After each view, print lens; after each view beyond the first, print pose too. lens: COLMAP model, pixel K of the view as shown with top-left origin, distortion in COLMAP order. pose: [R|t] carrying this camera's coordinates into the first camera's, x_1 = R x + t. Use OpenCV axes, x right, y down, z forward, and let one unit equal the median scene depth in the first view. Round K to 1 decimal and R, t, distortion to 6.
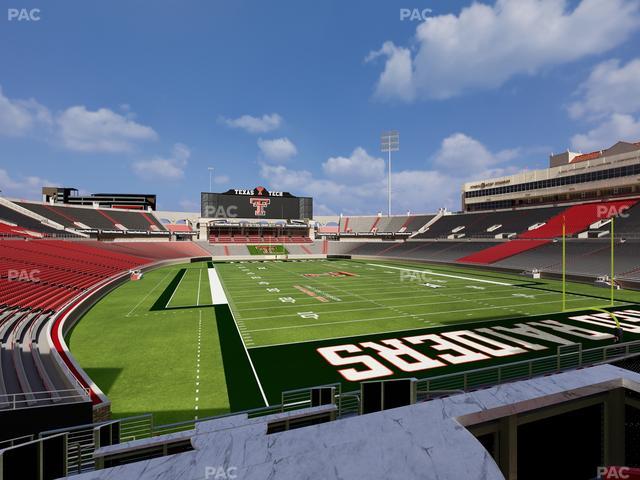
lens RADIAL K [[319.7, 0, 320.2], [0, 319.7, 239.7], [0, 0, 1]] dist [-0.000116, -0.000103]
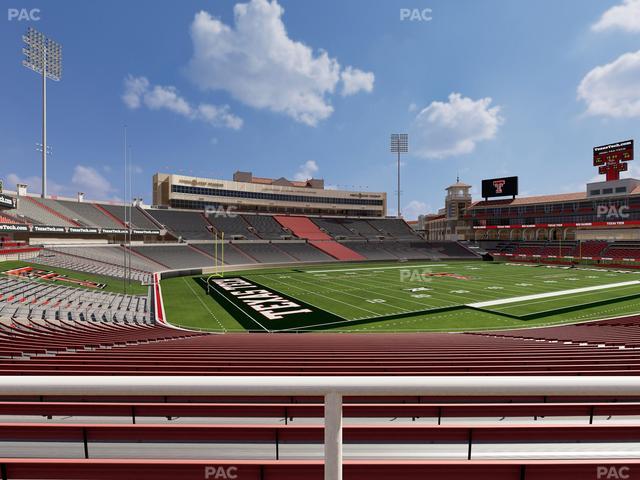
lens RADIAL K [[319.7, 0, 319.7], [0, 319.7, 239.5], [0, 0, 1]] dist [-0.000116, -0.000103]
pose [[-0.133250, 0.001577, 0.991081, -0.430836], [-0.001043, 0.999998, -0.001732, -0.002782], [-0.991082, -0.001264, -0.133248, 0.715378]]
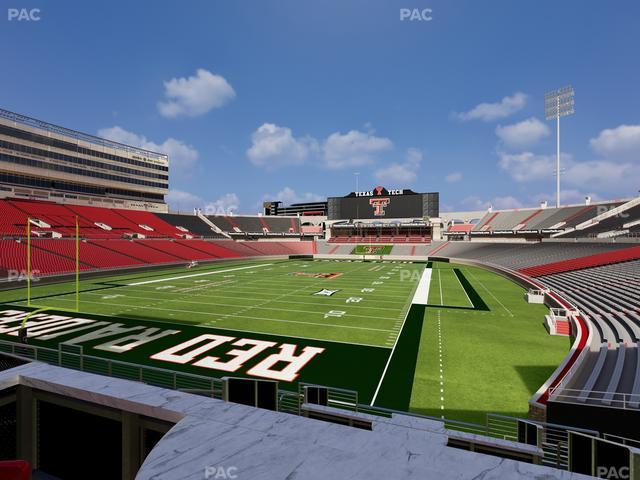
lens RADIAL K [[319.7, 0, 320.2], [0, 319.7, 240.7], [0, 0, 1]] dist [-0.000116, -0.000103]
pose [[0.766451, 0.001177, -0.642302, 0.312256], [0.000805, 0.999996, 0.002793, 0.000318], [0.642303, -0.002658, 0.766447, 0.113560]]
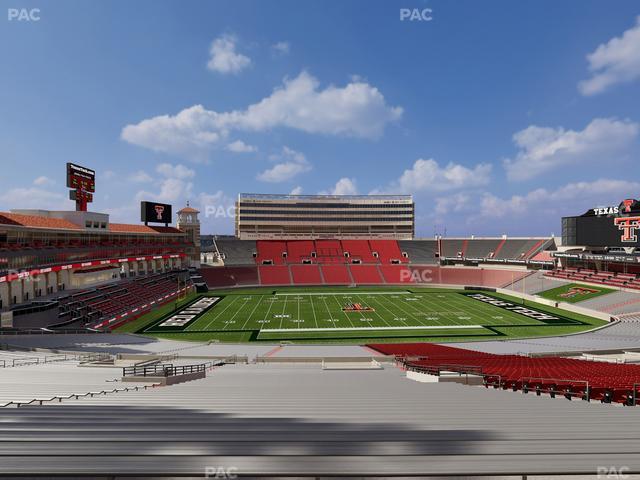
lens RADIAL K [[319.7, 0, 320.3], [0, 319.7, 239.0], [0, 0, 1]] dist [-0.000116, -0.000103]
pose [[-0.277259, -0.002769, -0.960791, 0.631001], [0.001020, 0.999994, -0.003176, -0.081100], [0.960795, -0.001861, -0.277255, 0.566019]]
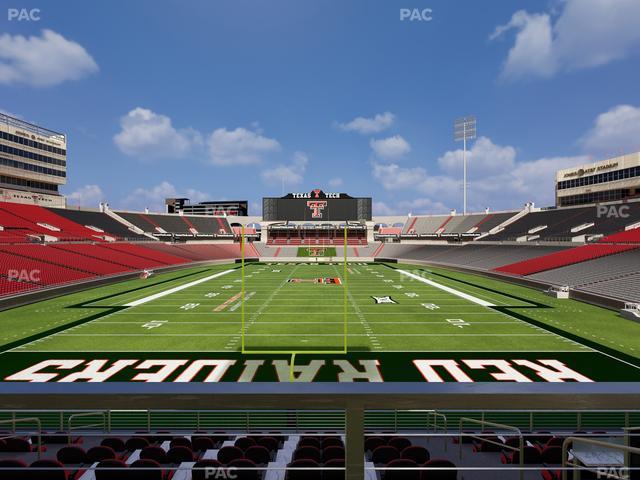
lens RADIAL K [[319.7, 0, 320.2], [0, 319.7, 240.3], [0, 0, 1]] dist [-0.000116, -0.000103]
pose [[0.939813, 0.000257, -0.341689, 0.167934], [0.000346, 0.999998, 0.001705, -0.005843], [0.341689, -0.001721, 0.939811, 0.050314]]
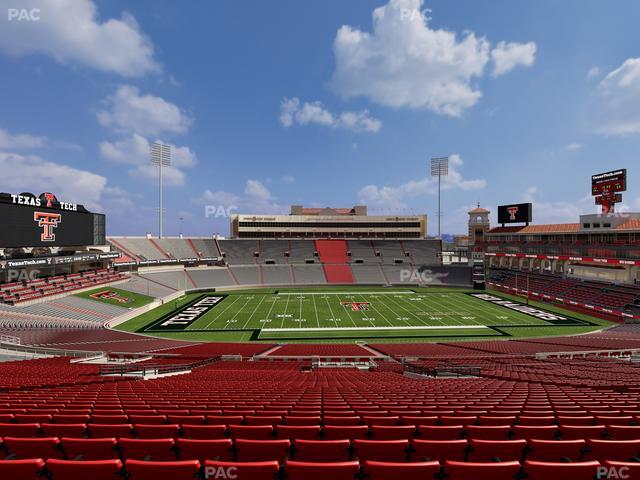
lens RADIAL K [[319.7, 0, 319.8], [0, 319.7, 239.2], [0, 0, 1]] dist [-0.000116, -0.000103]
pose [[0.292196, 0.002471, 0.956355, -0.606390], [-0.000963, 0.999997, -0.002290, -0.079127], [-0.956358, -0.000251, 0.292197, 0.347012]]
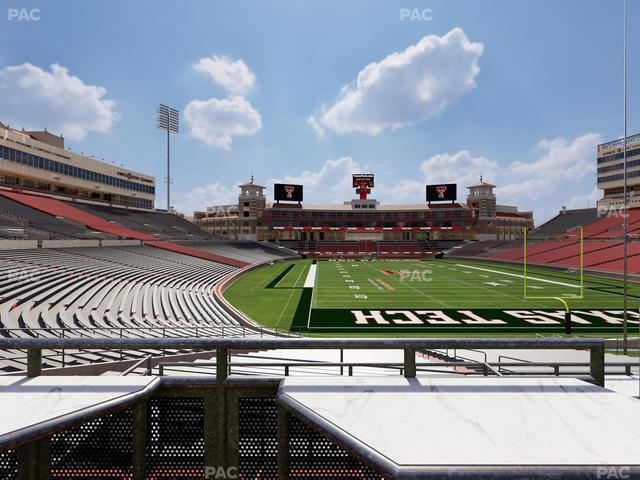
lens RADIAL K [[319.7, 0, 320.0], [0, 319.7, 239.9], [0, 0, 1]] dist [-0.000116, -0.000103]
pose [[-0.939676, 0.000110, 0.342065, -0.038272], [-0.000311, 0.999999, -0.001176, -0.002598], [-0.342065, -0.001212, -0.939676, 1.000883]]
